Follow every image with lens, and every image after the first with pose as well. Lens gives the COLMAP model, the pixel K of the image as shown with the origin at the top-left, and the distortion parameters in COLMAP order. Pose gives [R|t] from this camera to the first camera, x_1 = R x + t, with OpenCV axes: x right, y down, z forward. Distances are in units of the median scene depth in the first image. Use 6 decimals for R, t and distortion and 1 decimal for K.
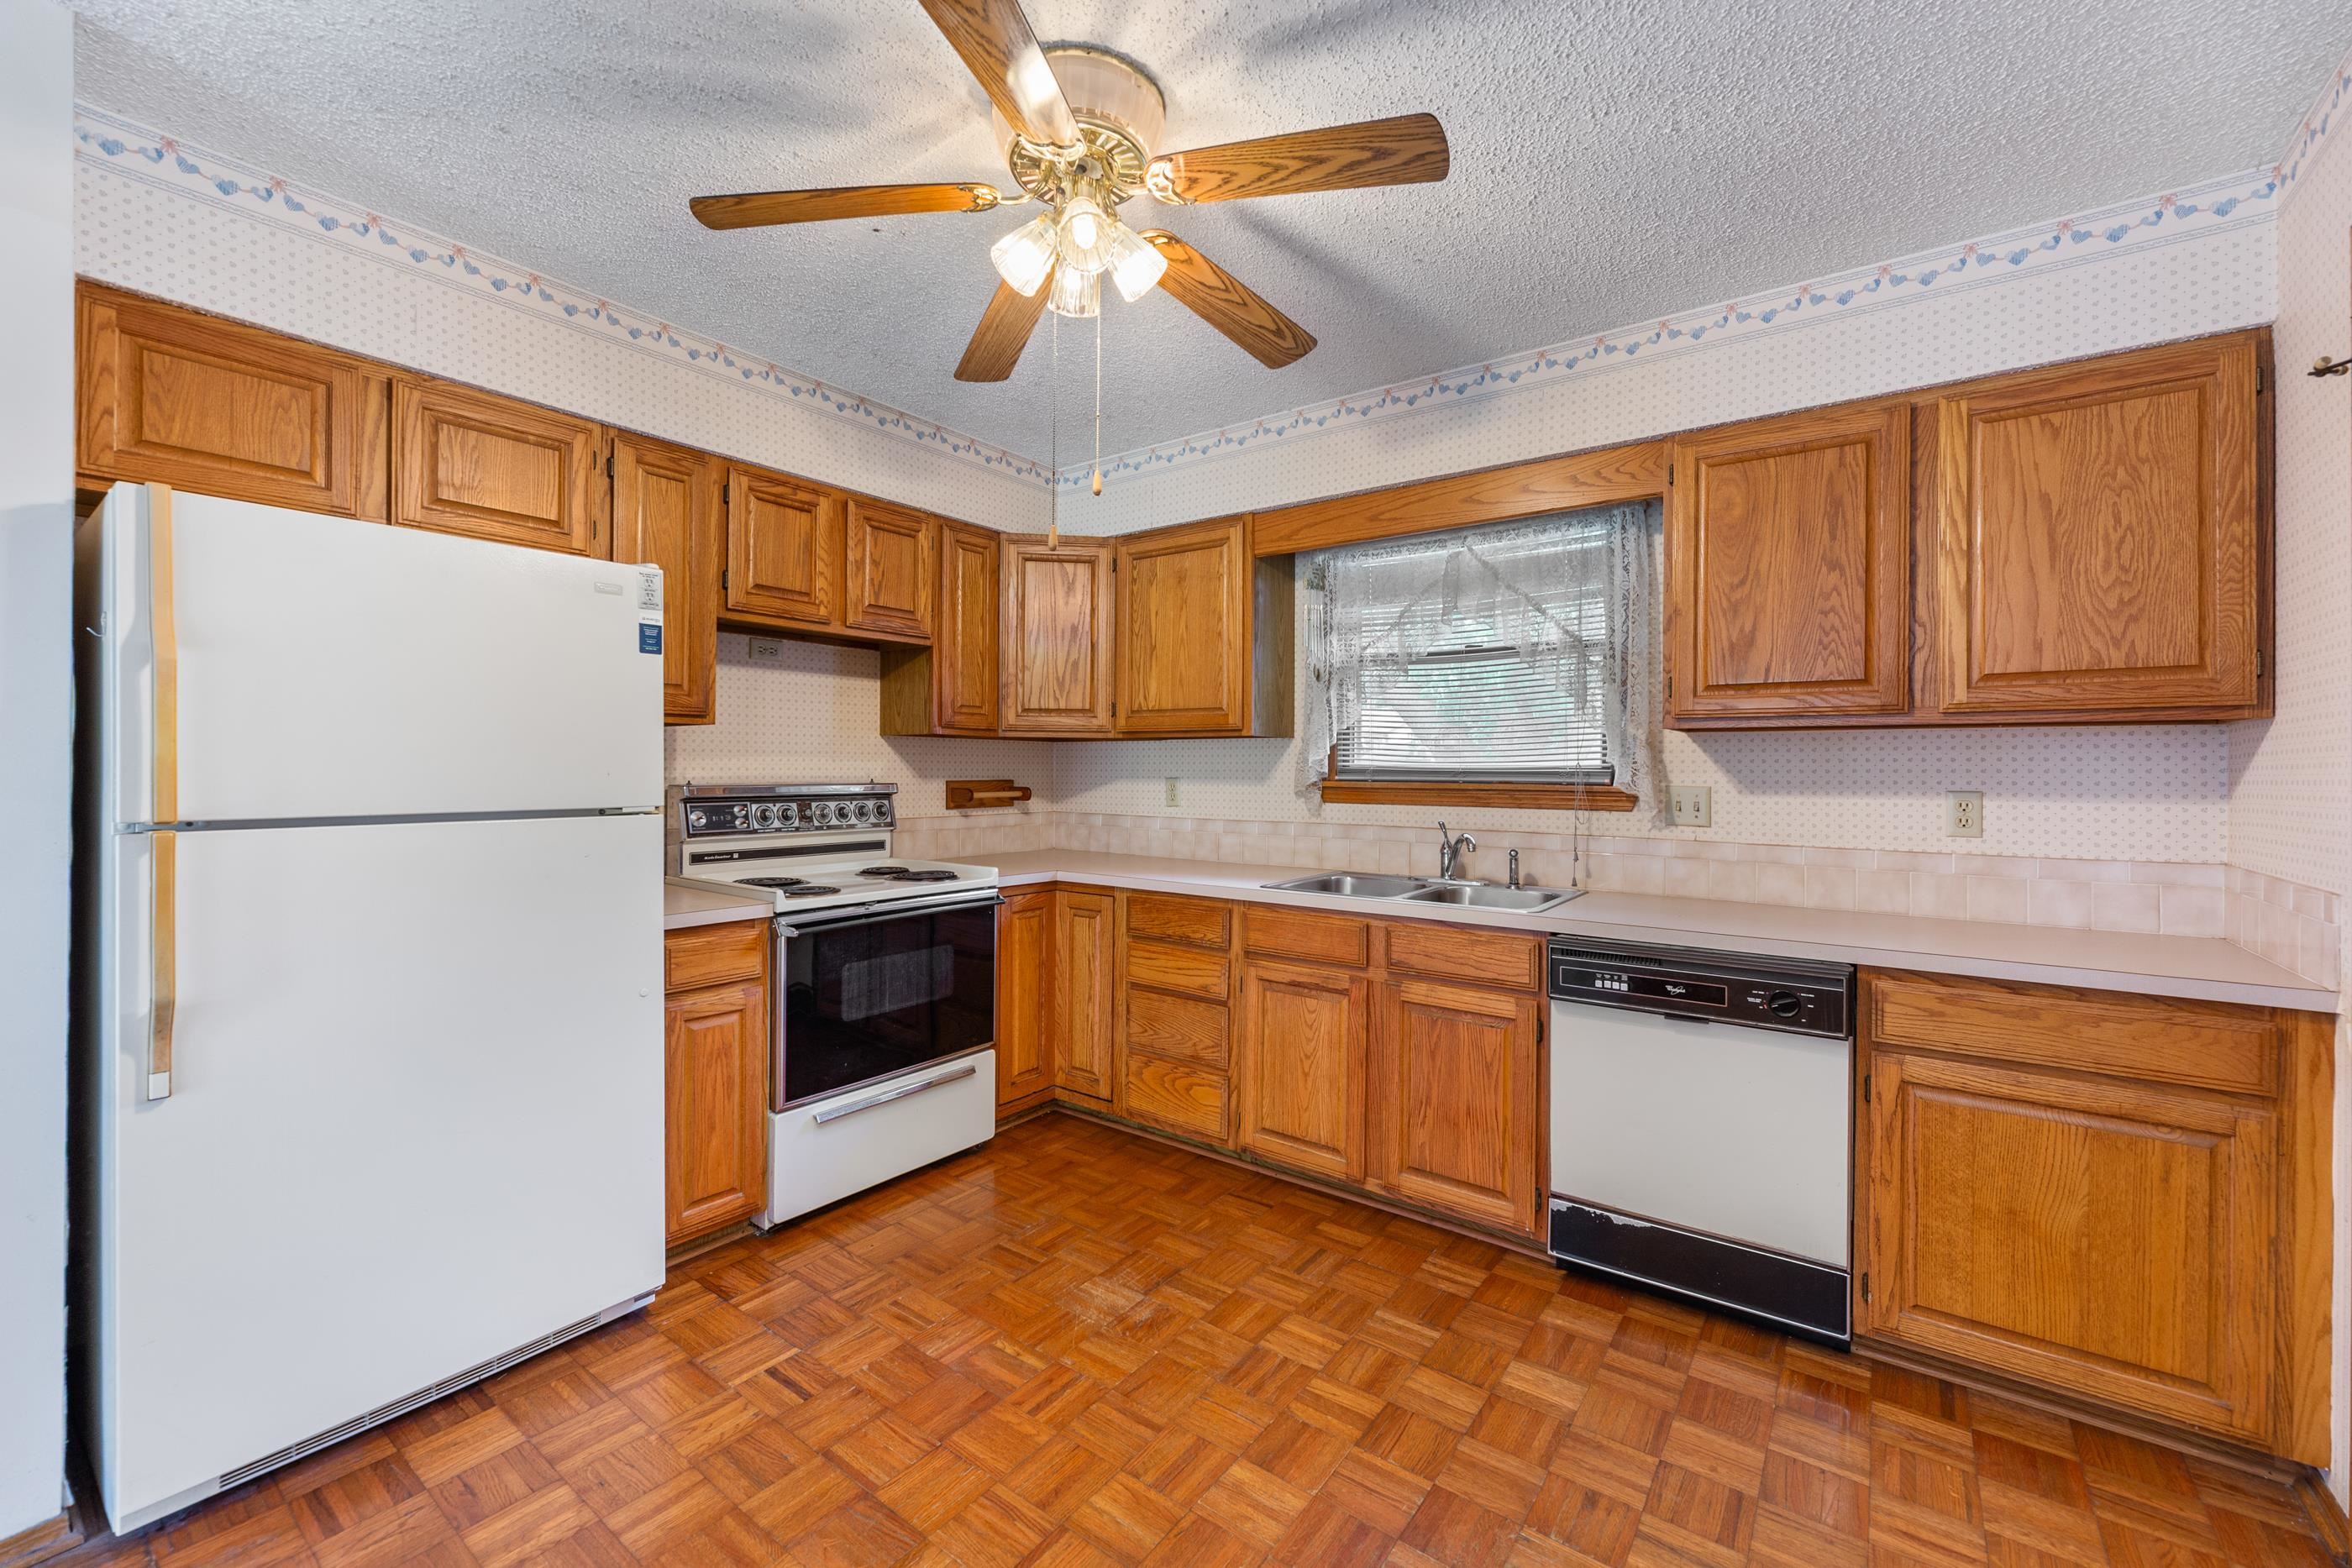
lens RADIAL K [[952.0, 0, 1177.0], [0, 952.0, 766.6], [0, 0, 1]] dist [-0.000428, -0.000167]
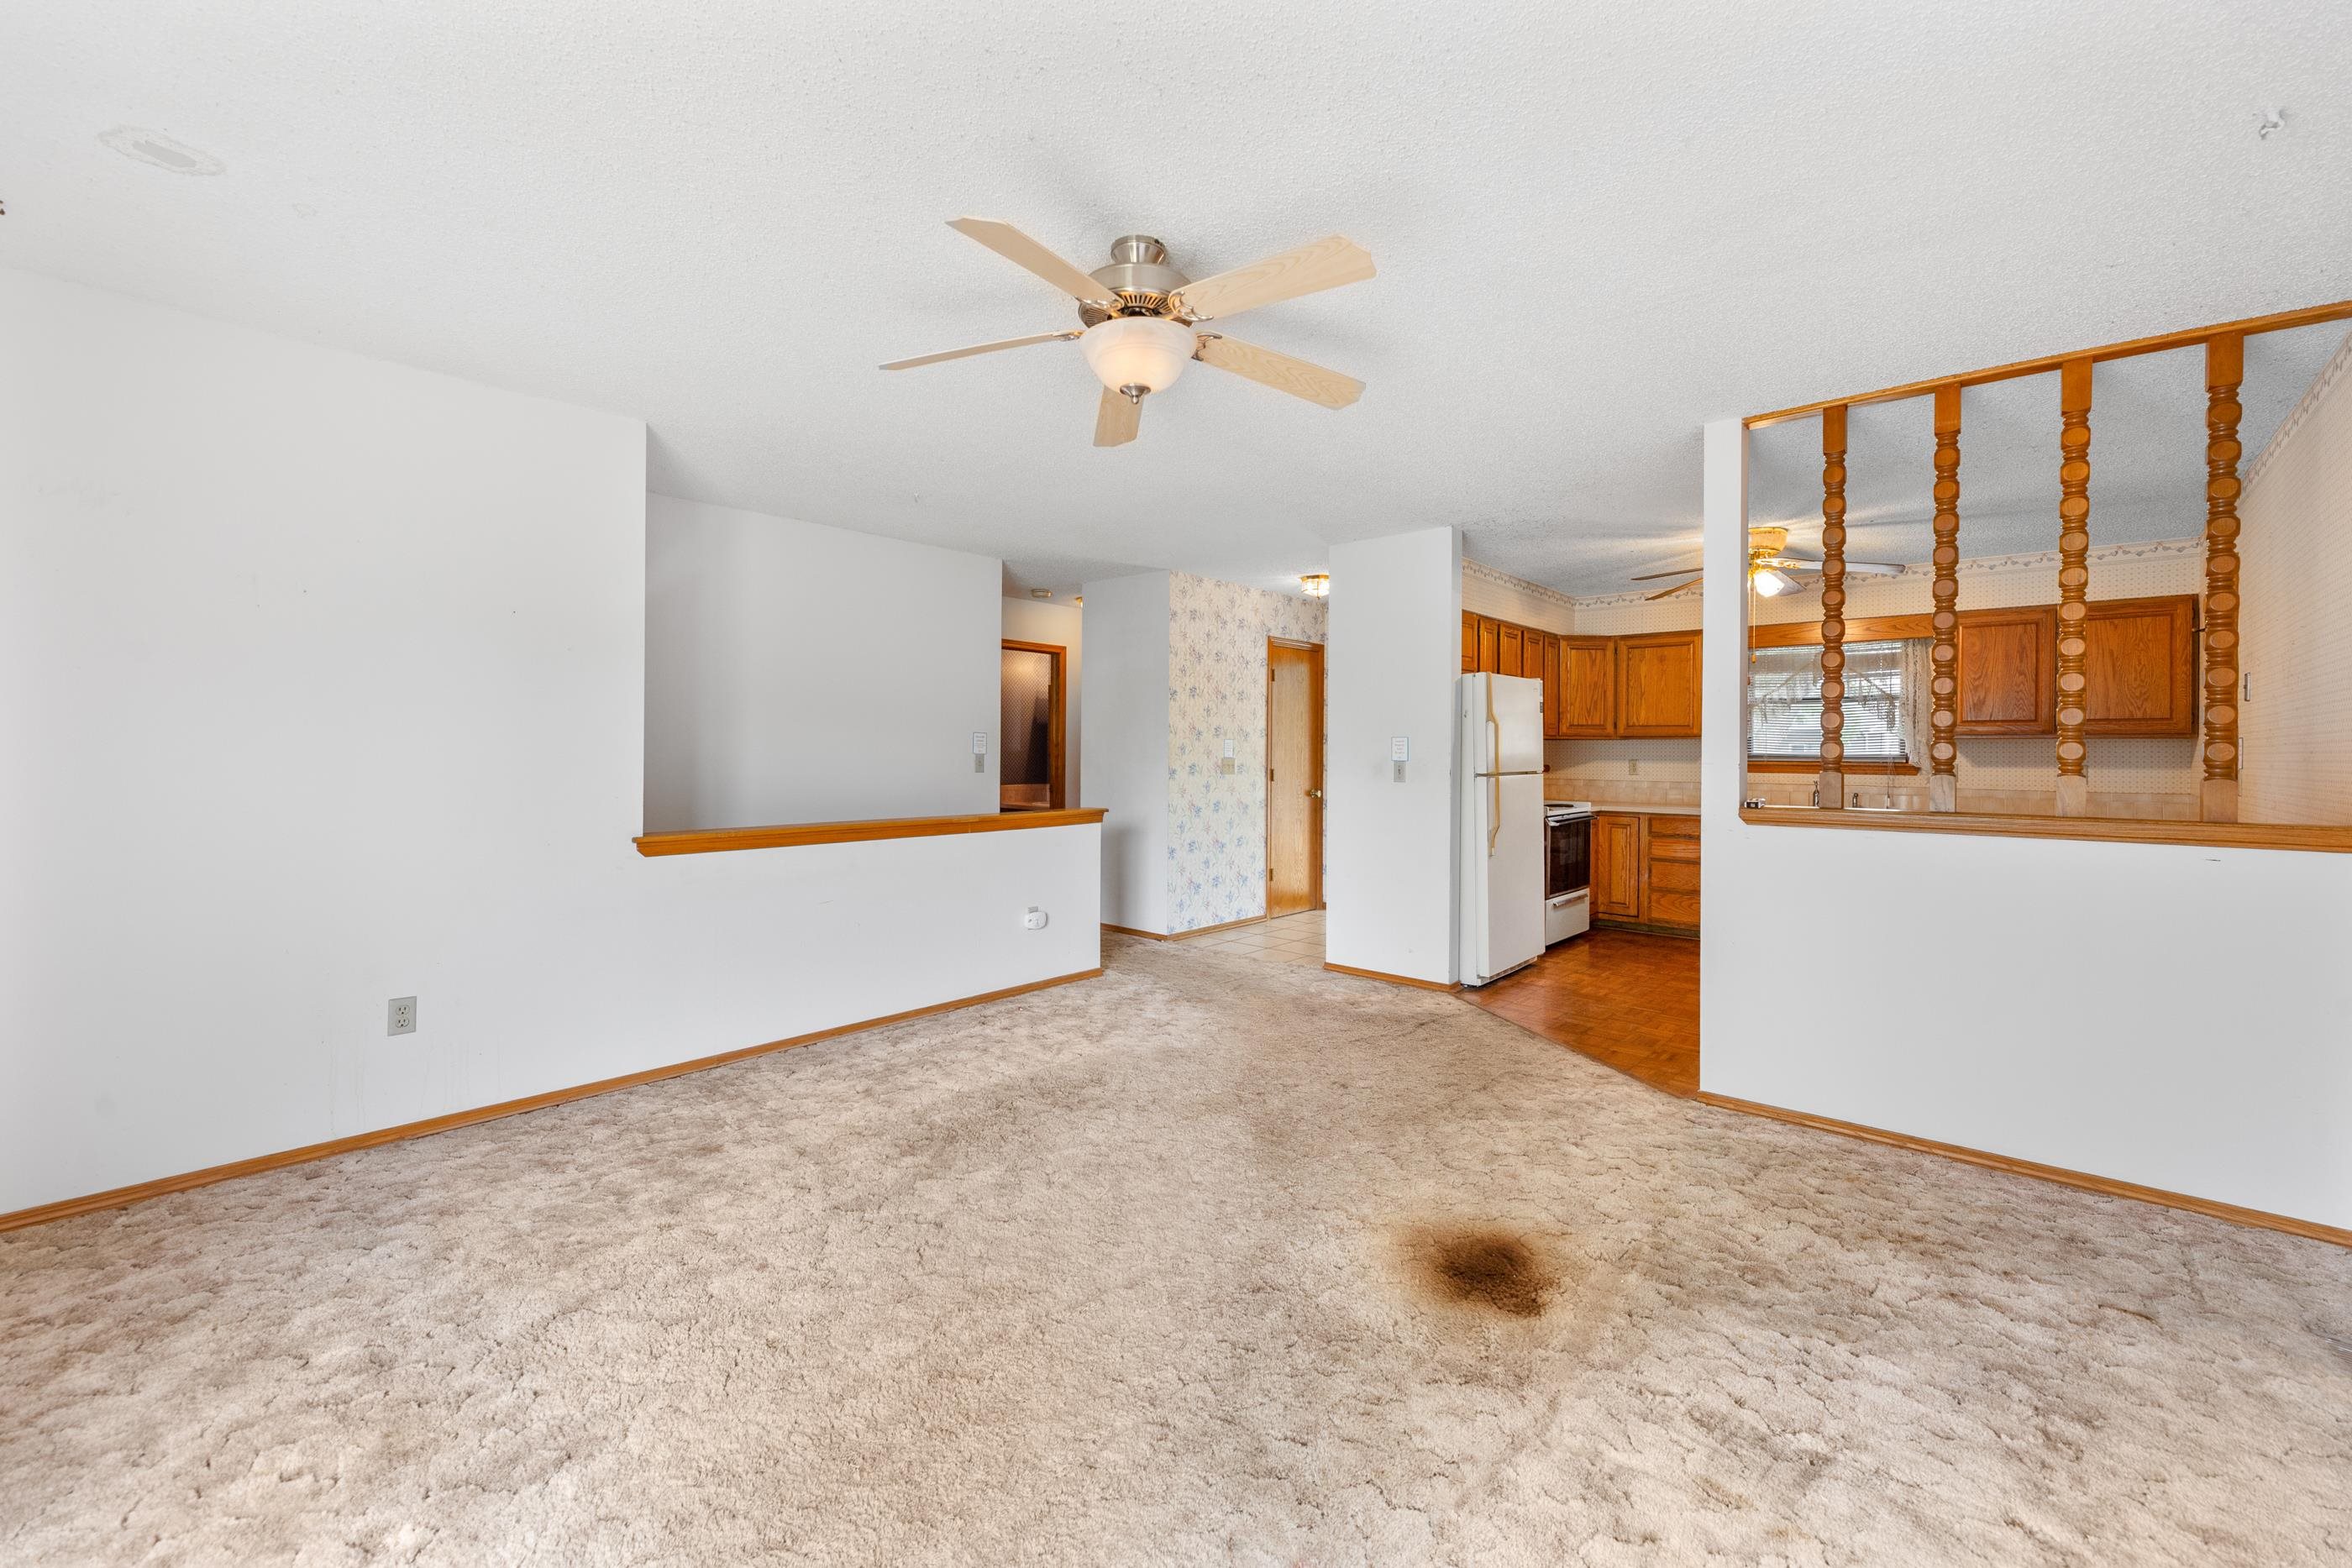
lens RADIAL K [[963.1, 0, 1175.7], [0, 963.1, 758.0], [0, 0, 1]] dist [-0.000550, 0.000059]
pose [[0.996289, -0.000500, -0.086066, -1.147540], [0.001517, 0.999930, 0.011753, -0.023143], [0.086054, -0.011840, 0.996220, -1.503067]]
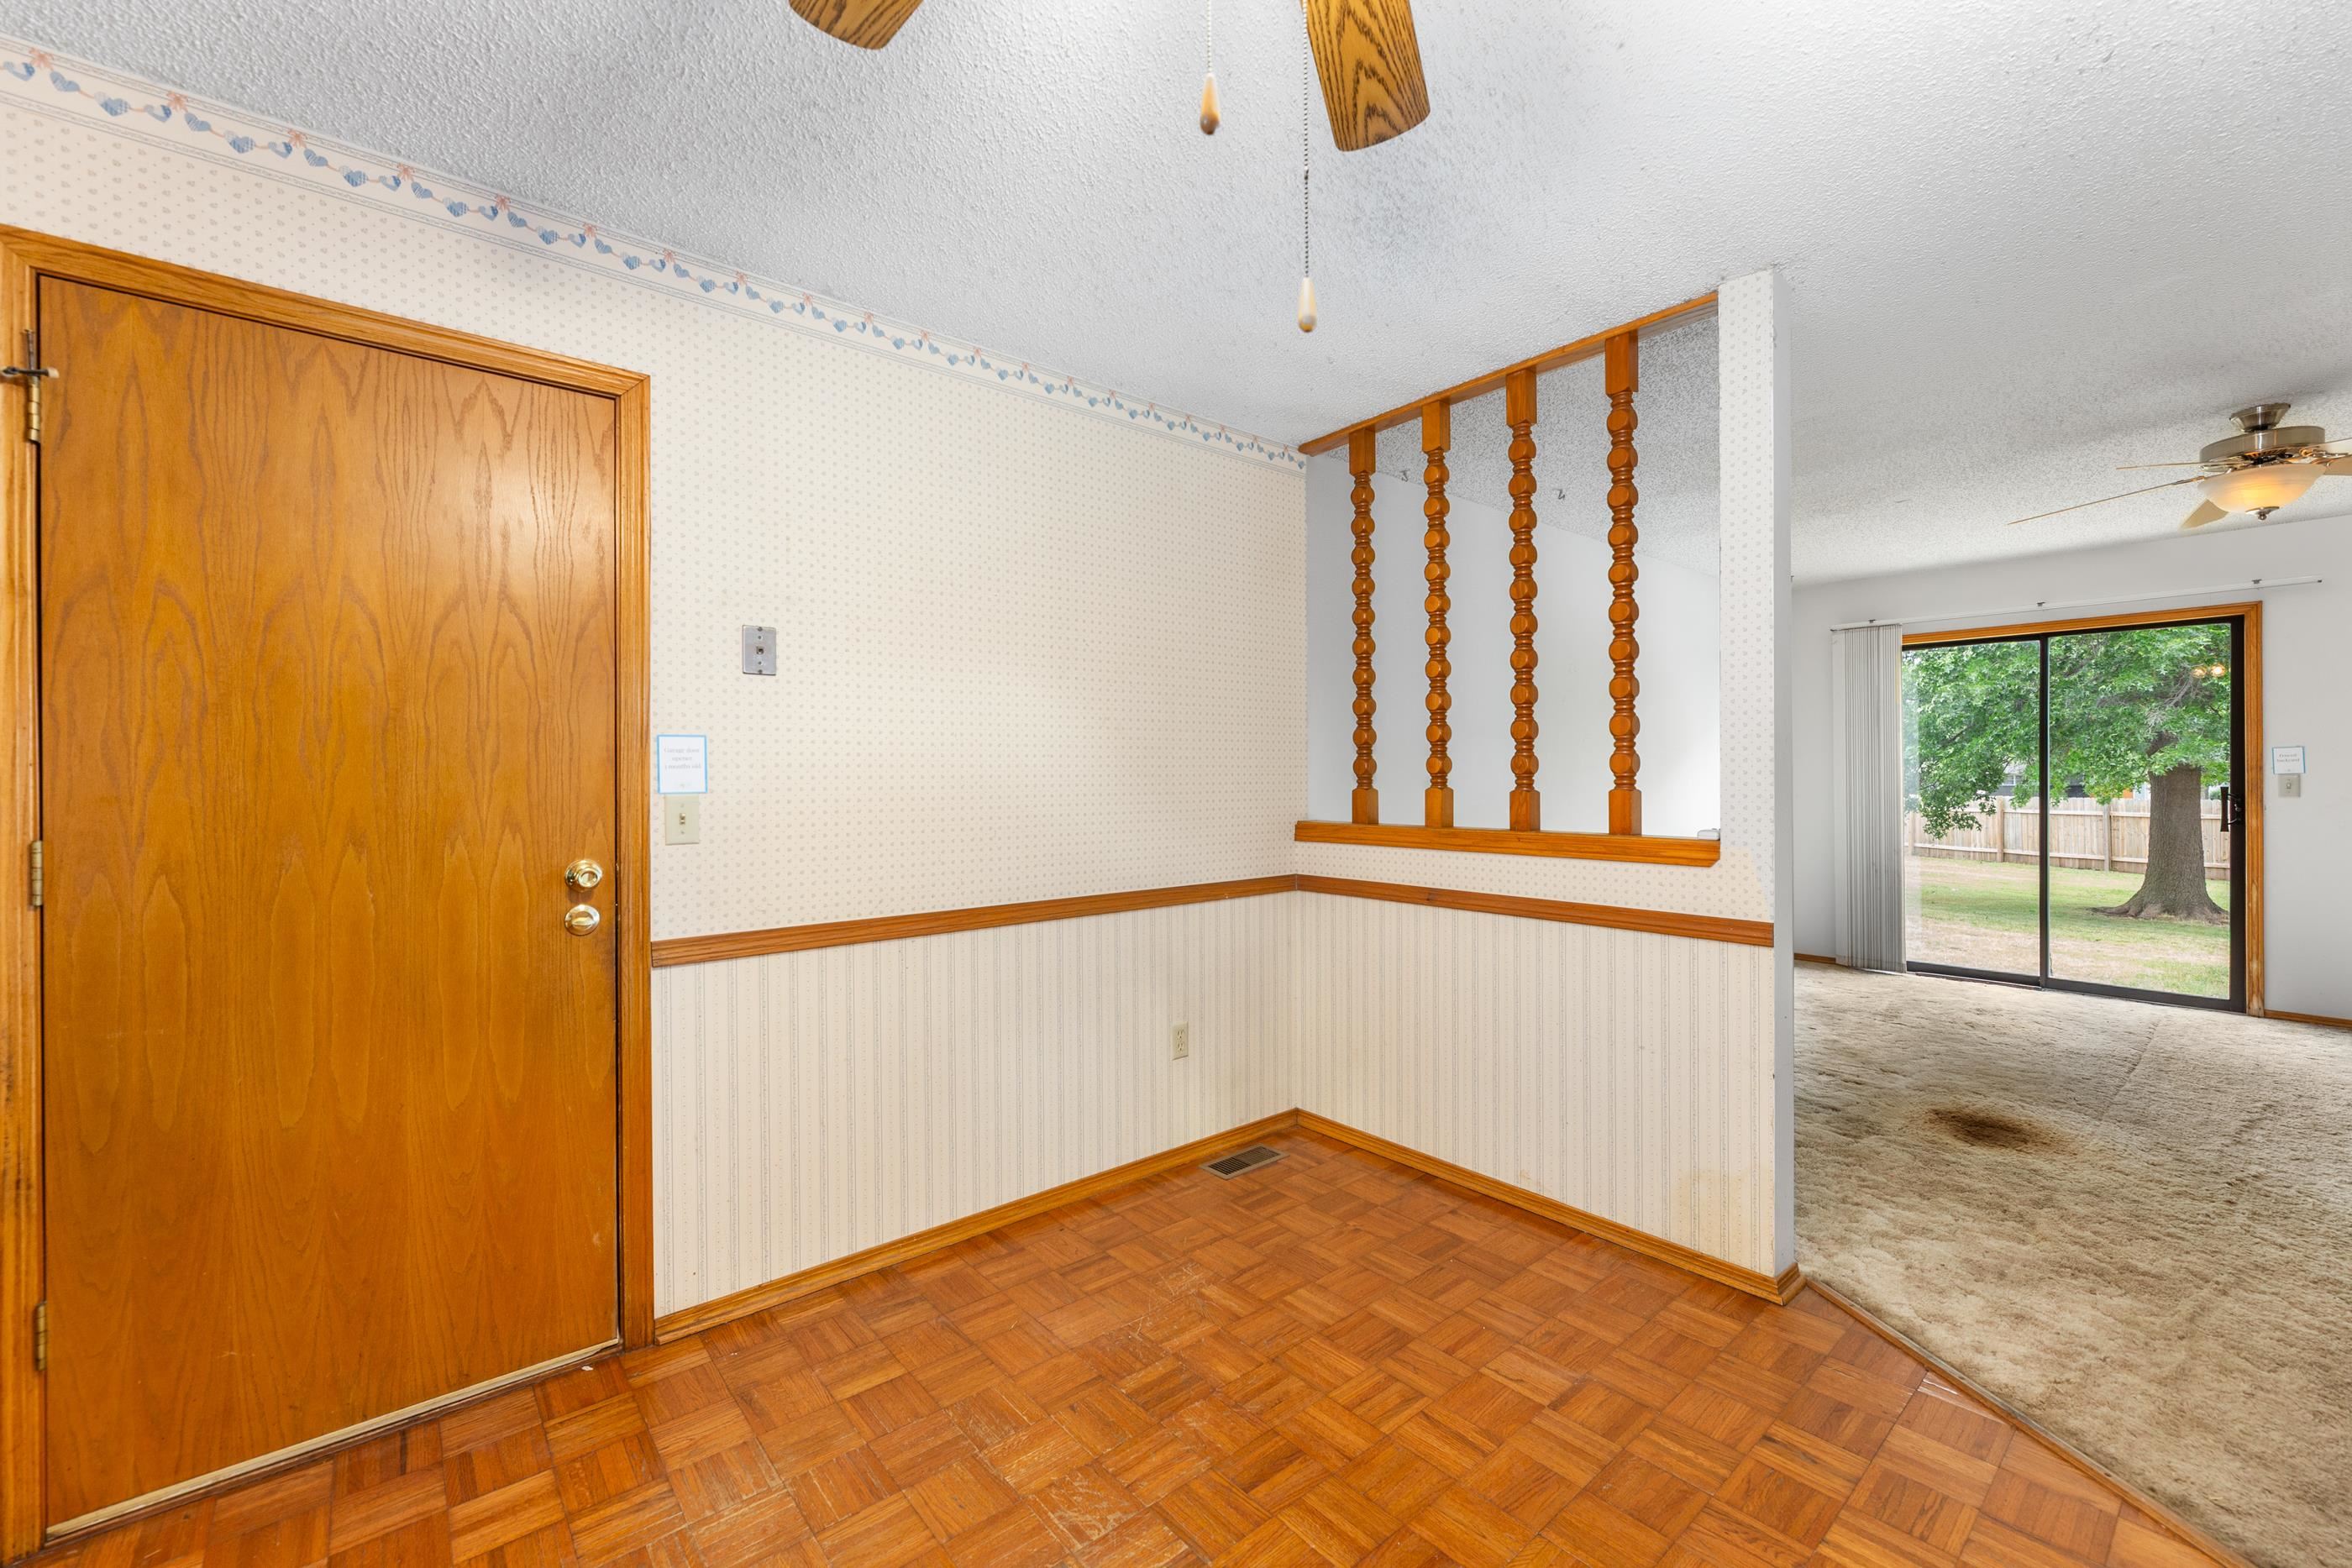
lens RADIAL K [[951.8, 0, 1172.2], [0, 951.8, 773.5], [0, 0, 1]] dist [-0.000568, 0.000054]
pose [[-0.973640, -0.002417, 0.228076, -0.115890], [-0.003462, 0.999985, -0.004184, 0.002660], [-0.228063, -0.004863, -0.973634, 1.034136]]
